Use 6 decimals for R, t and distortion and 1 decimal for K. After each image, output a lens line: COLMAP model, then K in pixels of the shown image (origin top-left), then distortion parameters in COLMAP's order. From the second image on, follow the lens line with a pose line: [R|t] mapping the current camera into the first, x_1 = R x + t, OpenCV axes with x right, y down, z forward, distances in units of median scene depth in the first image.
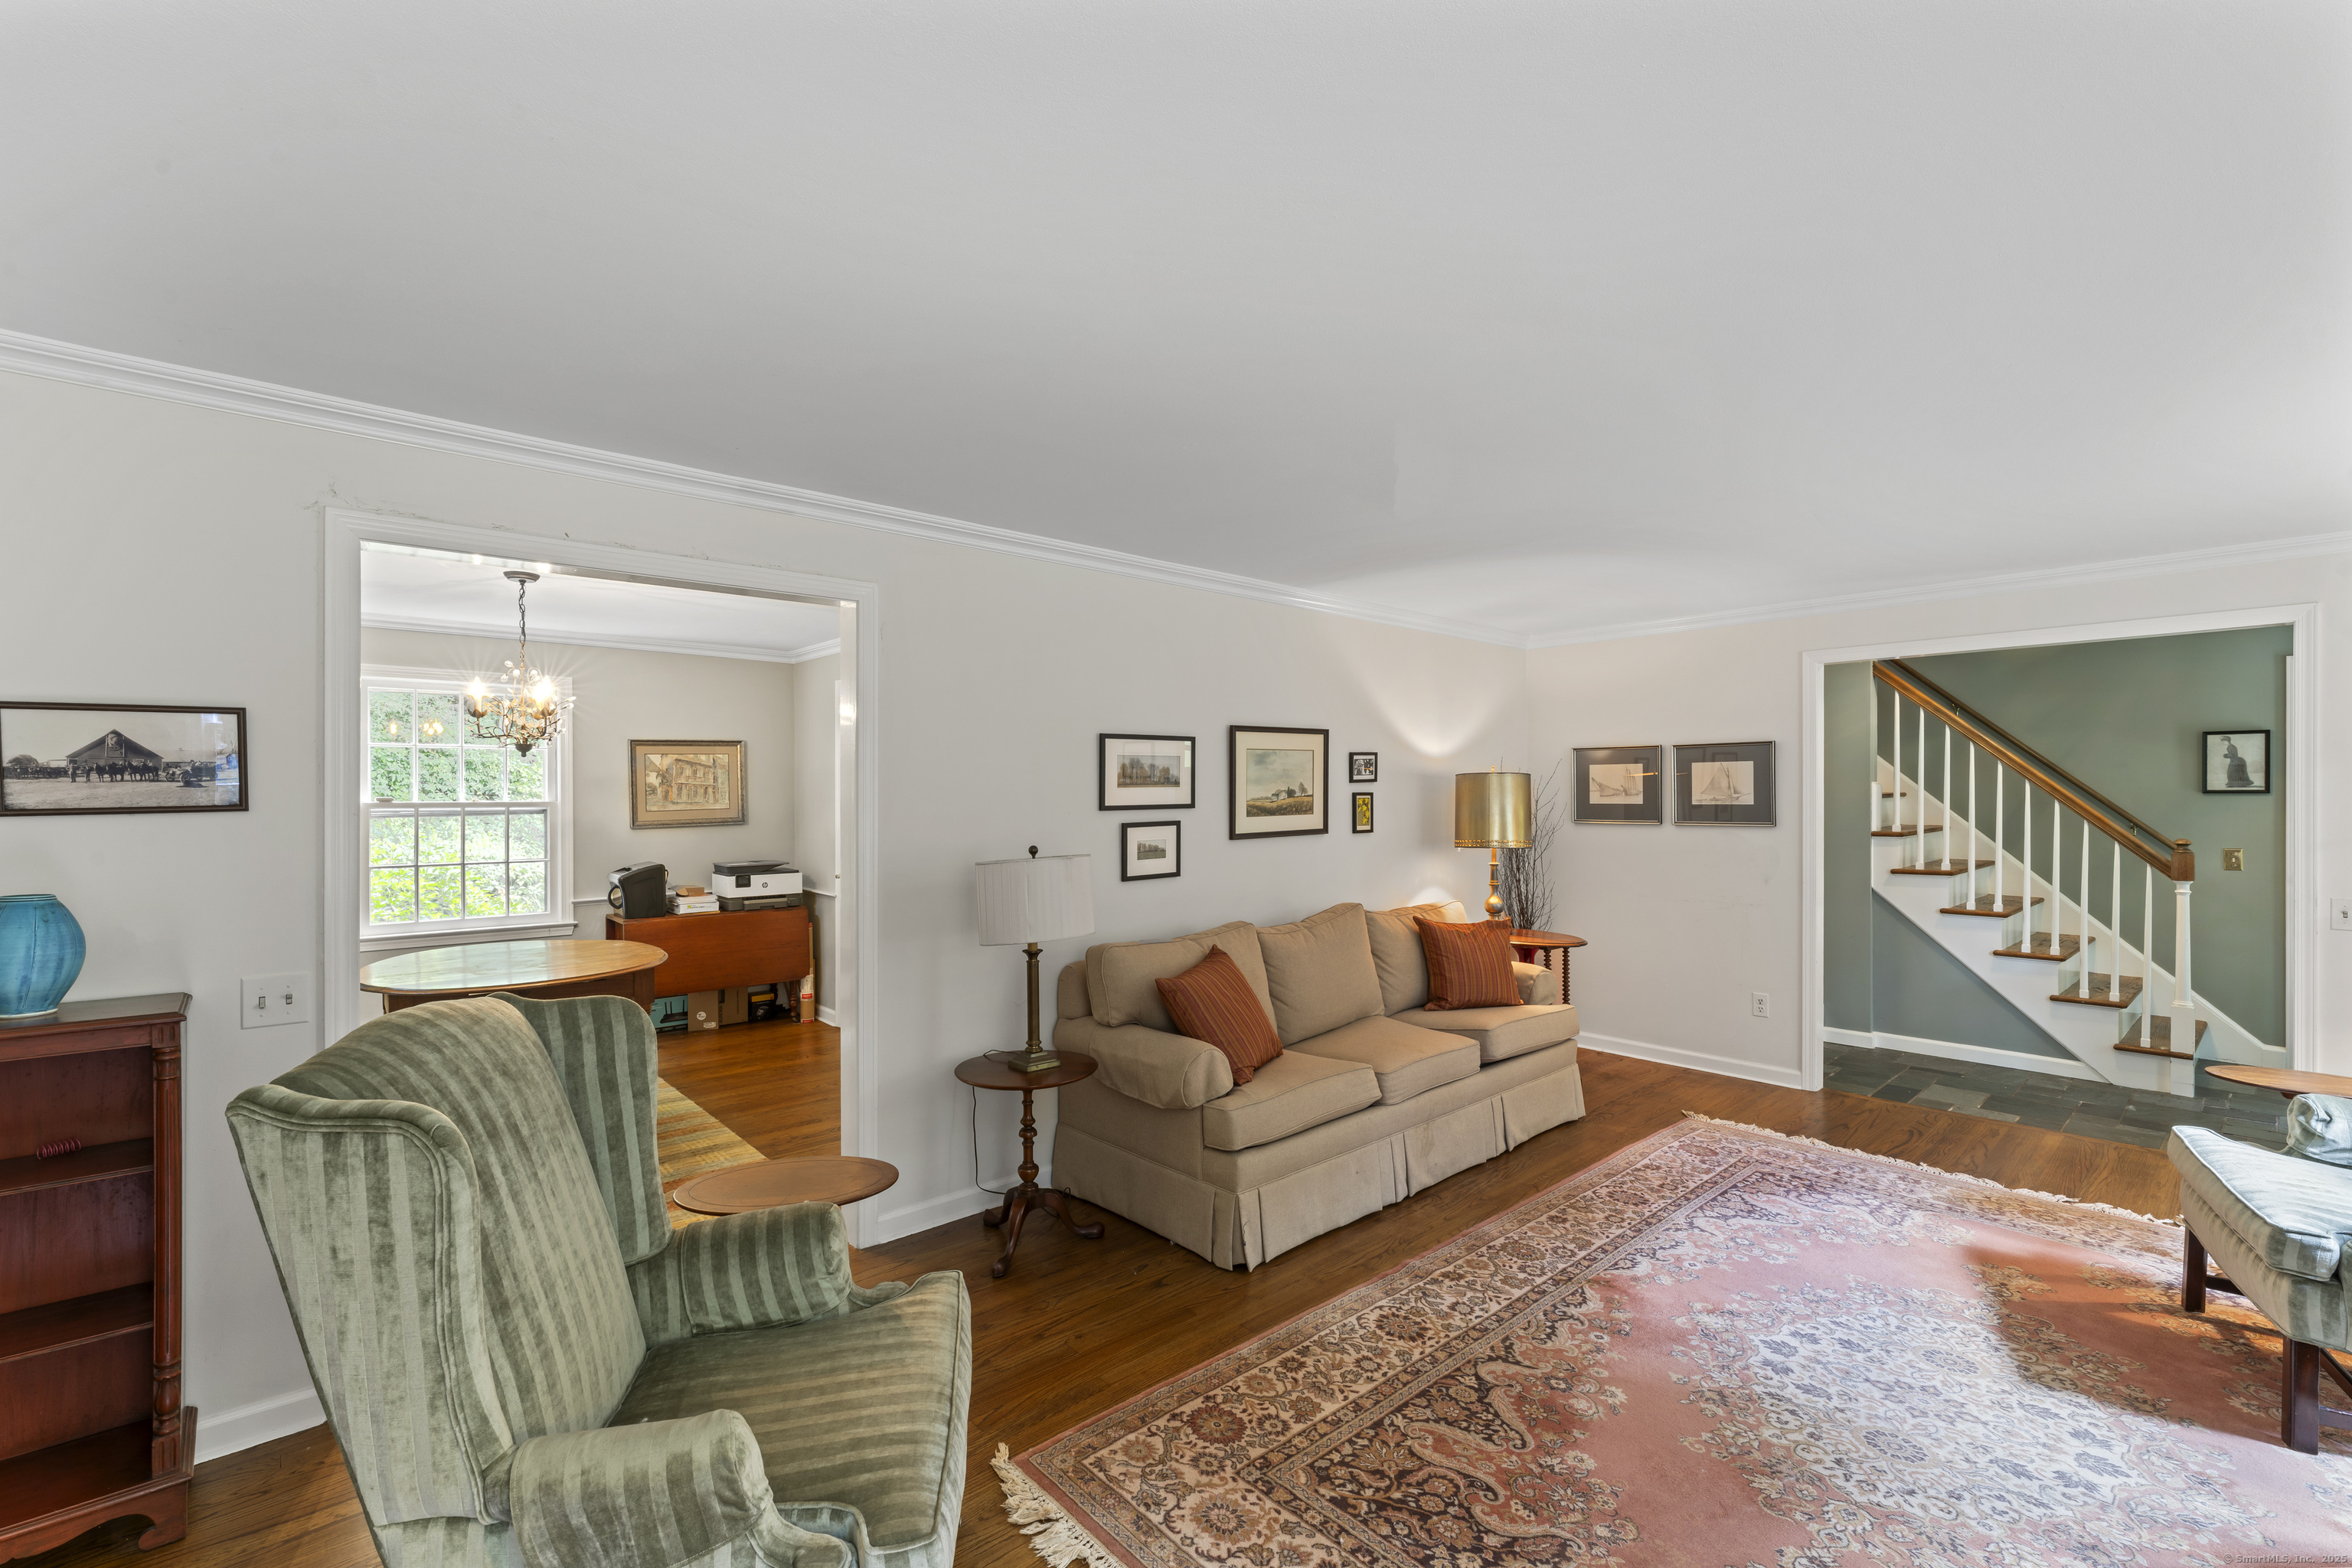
lens RADIAL K [[1024.8, 0, 1176.0], [0, 1024.8, 784.0], [0, 0, 1]] dist [-0.000150, 0.000079]
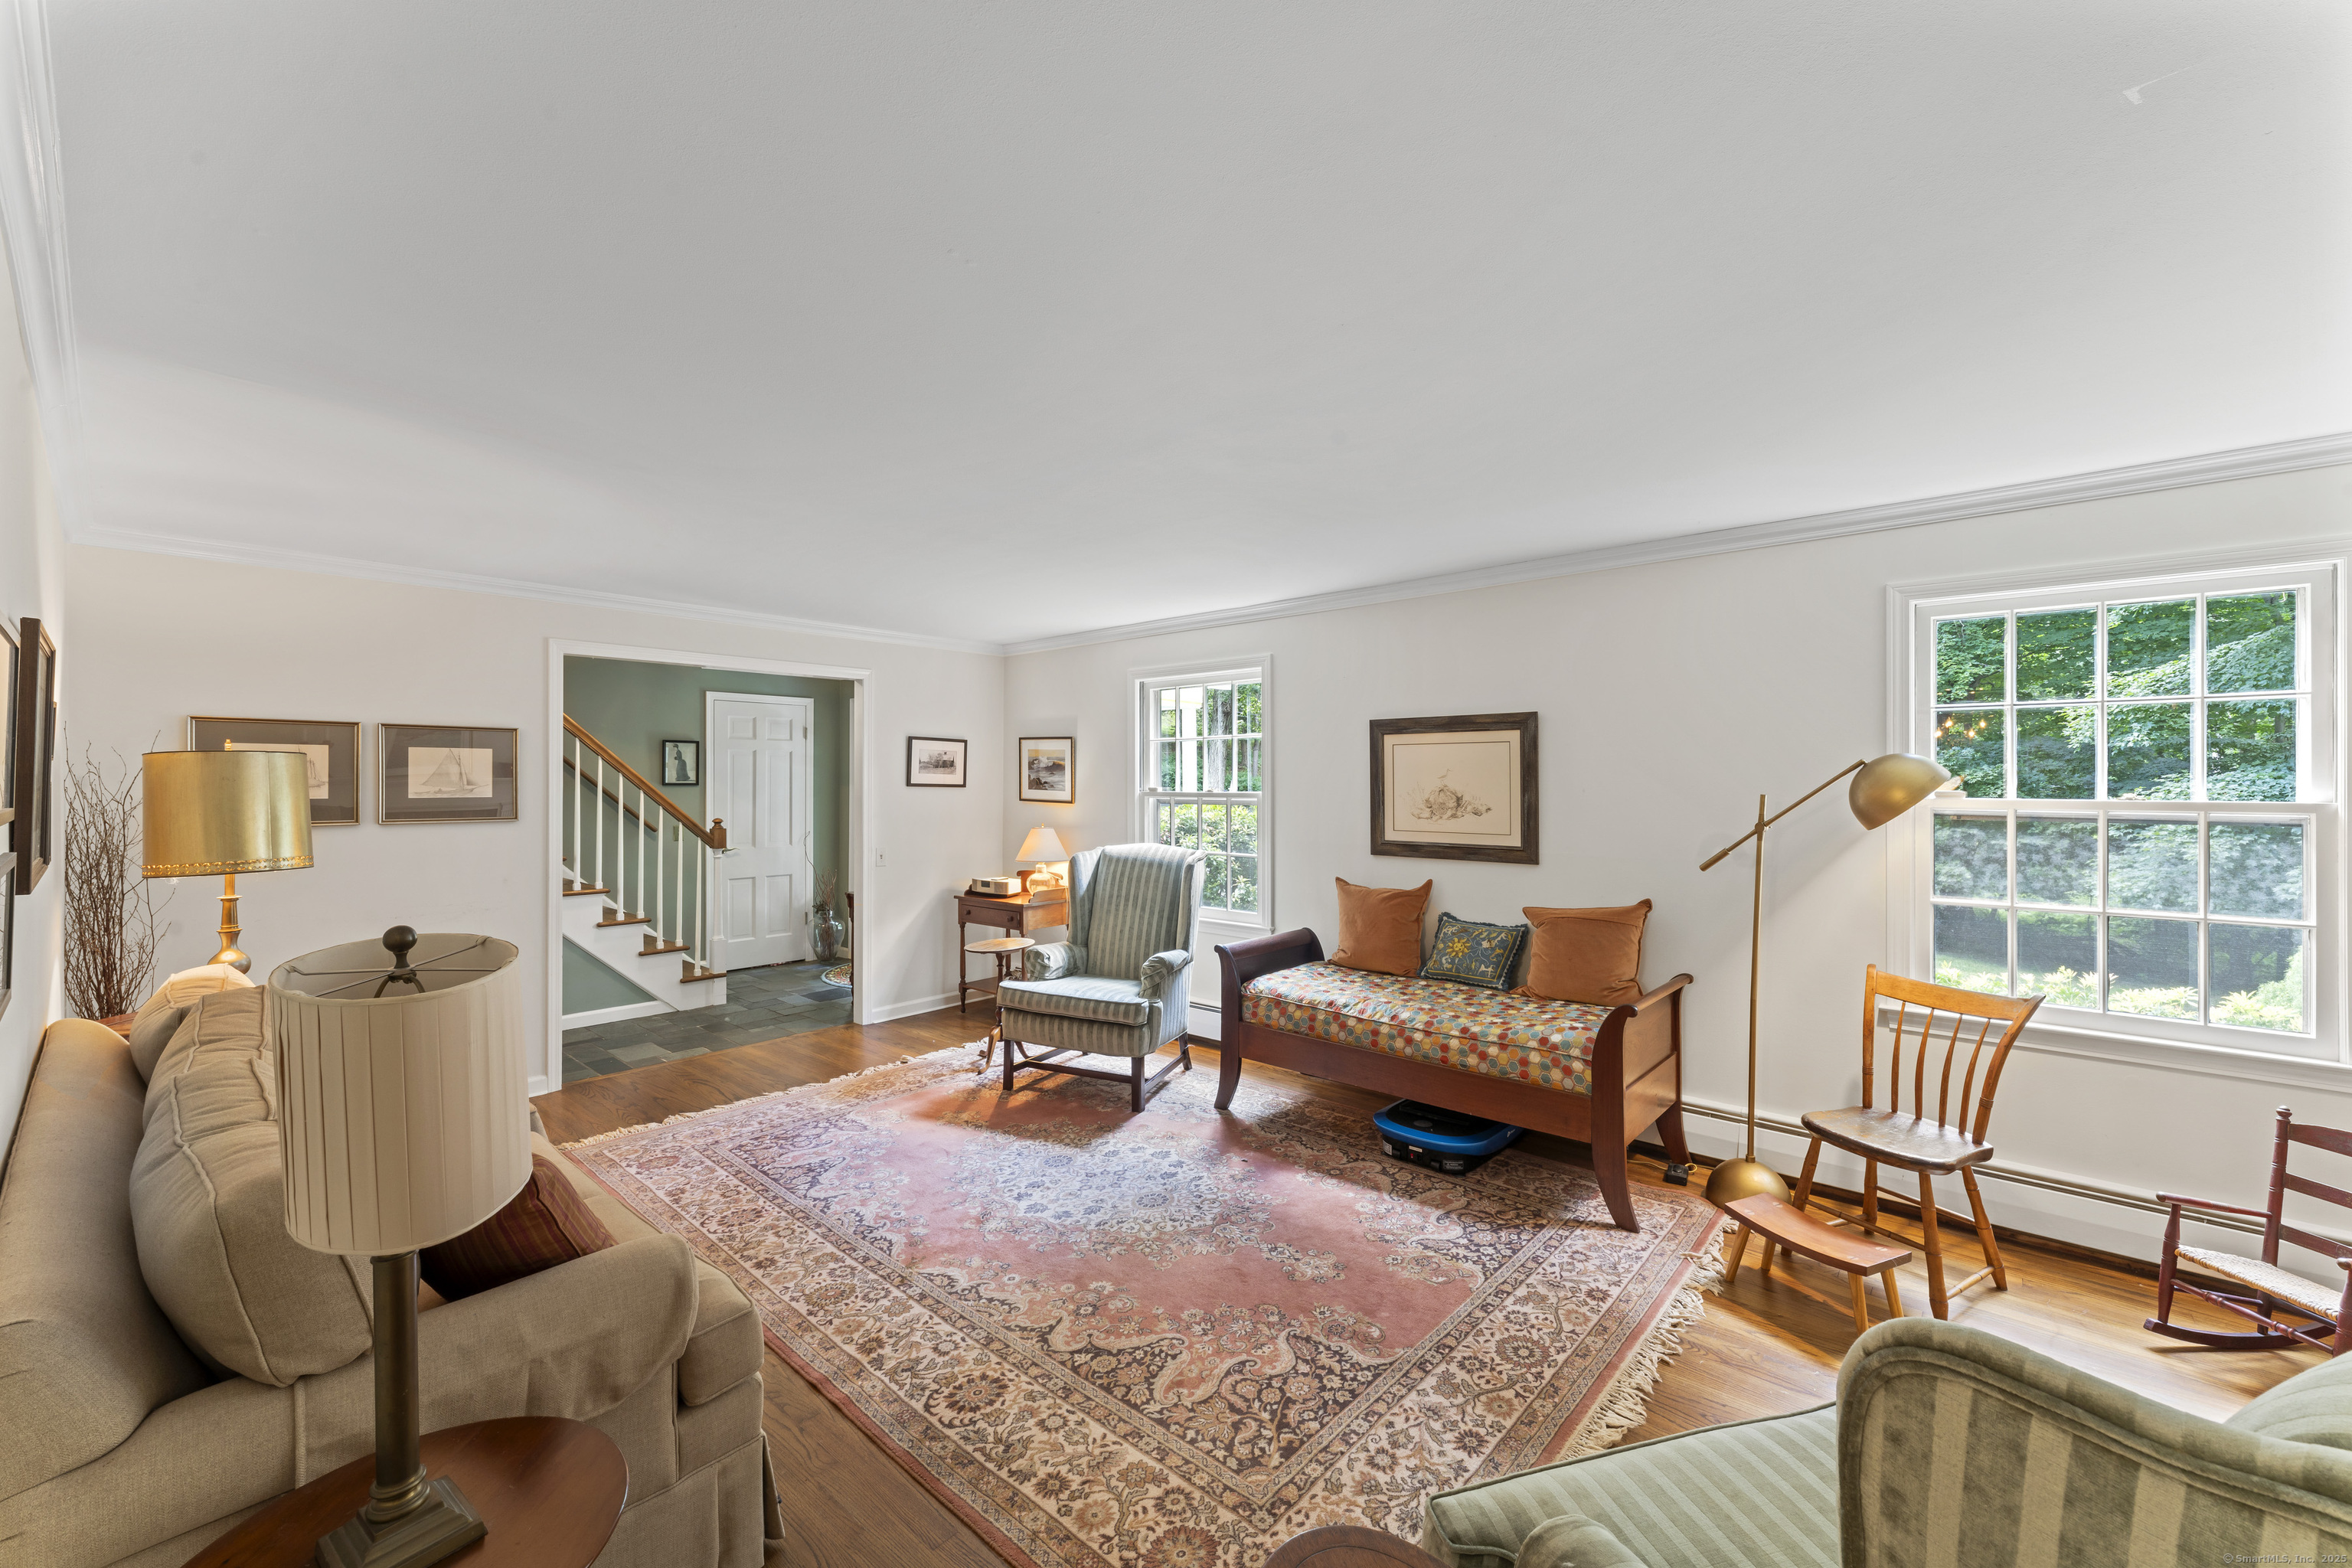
lens RADIAL K [[938.9, 0, 1179.7], [0, 938.9, 769.9], [0, 0, 1]] dist [0.000878, 0.000071]
pose [[-0.114617, 0.016876, 0.993266, -0.459386], [-0.006839, 0.999819, -0.017777, 0.009048], [-0.993386, -0.008831, -0.114480, 0.703002]]
